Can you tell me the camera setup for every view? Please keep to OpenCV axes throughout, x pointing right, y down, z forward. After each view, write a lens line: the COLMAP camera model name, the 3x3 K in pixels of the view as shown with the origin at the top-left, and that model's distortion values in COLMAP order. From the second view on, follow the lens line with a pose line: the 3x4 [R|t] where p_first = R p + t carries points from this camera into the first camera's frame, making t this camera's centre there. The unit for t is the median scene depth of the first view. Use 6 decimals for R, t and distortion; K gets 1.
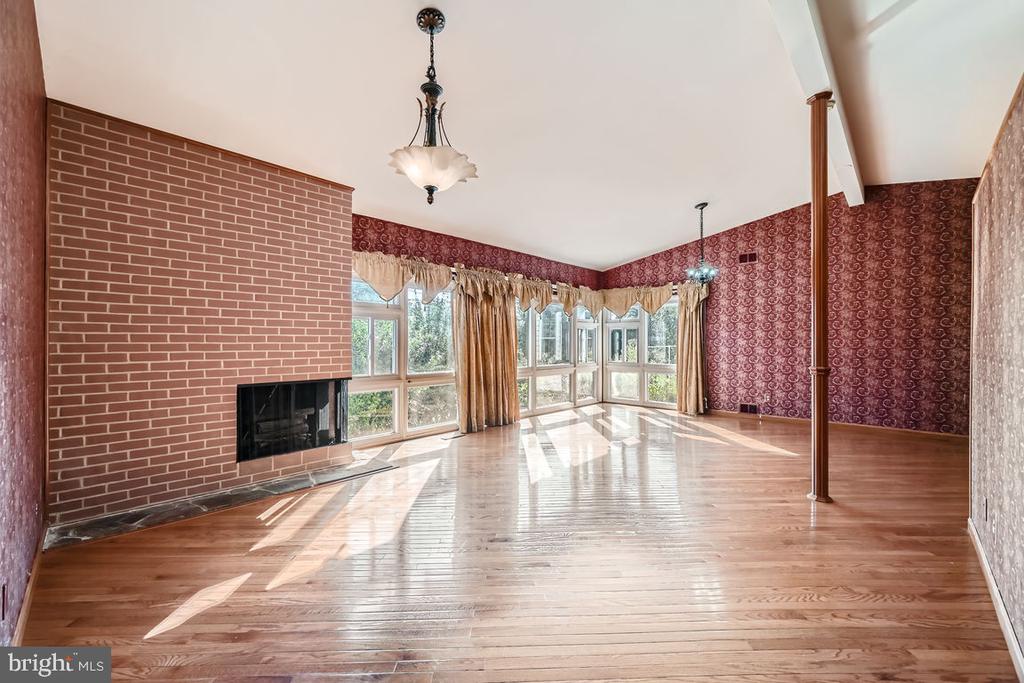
lens RADIAL K [[407.2, 0, 512.0], [0, 407.2, 341.5], [0, 0, 1]] dist [0.000249, 0.000077]
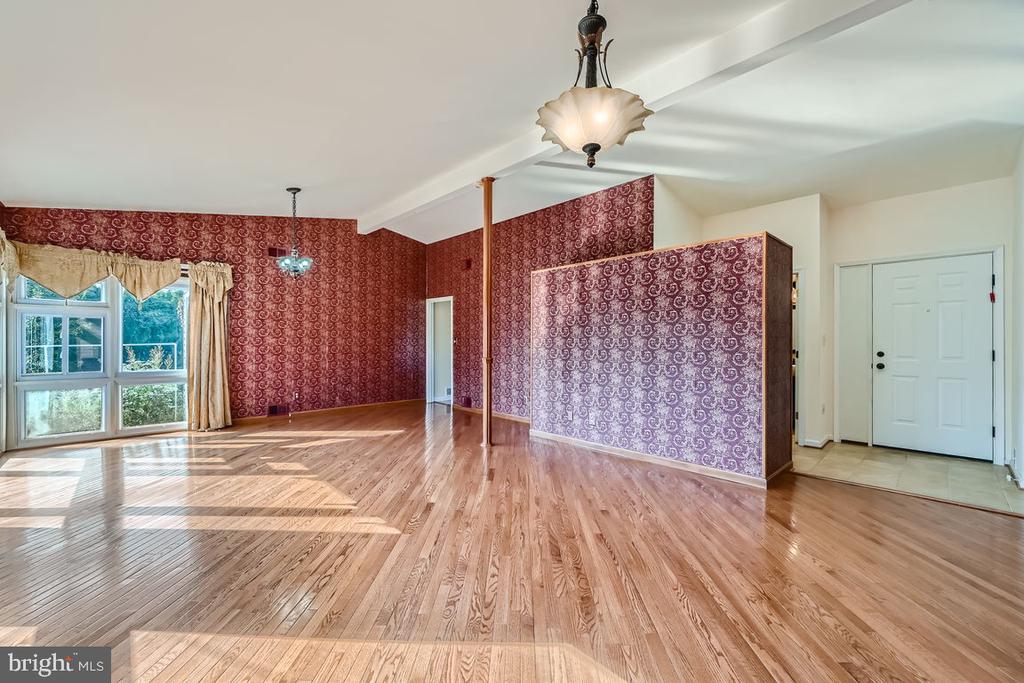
lens RADIAL K [[407.2, 0, 512.0], [0, 407.2, 341.5], [0, 0, 1]] dist [0.000249, 0.000077]
pose [[0.045671, 0.001537, 0.998955, -0.570170], [-0.006232, 0.999980, -0.001253, 0.002862], [-0.998937, -0.006168, 0.045680, 0.645343]]
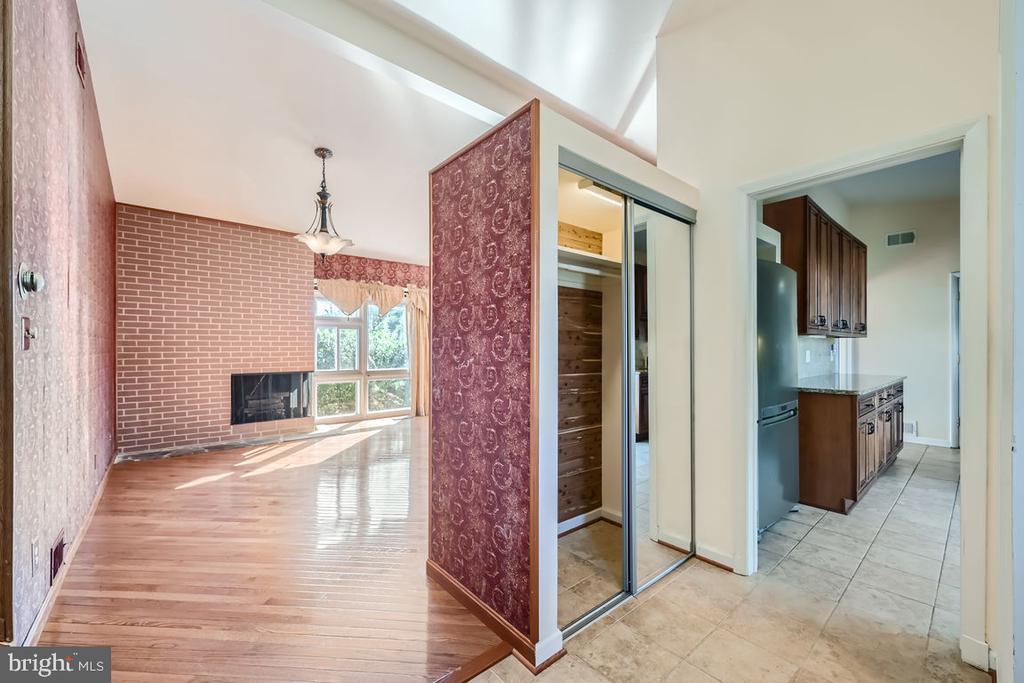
lens RADIAL K [[408.8, 0, 511.9], [0, 408.8, 346.2], [0, 0, 1]] dist [-0.000302, -0.000182]
pose [[0.995540, 0.001127, -0.094334, 0.512116], [-0.000745, 0.999991, 0.004090, -0.004400], [0.094338, -0.004001, 0.995532, -0.418471]]
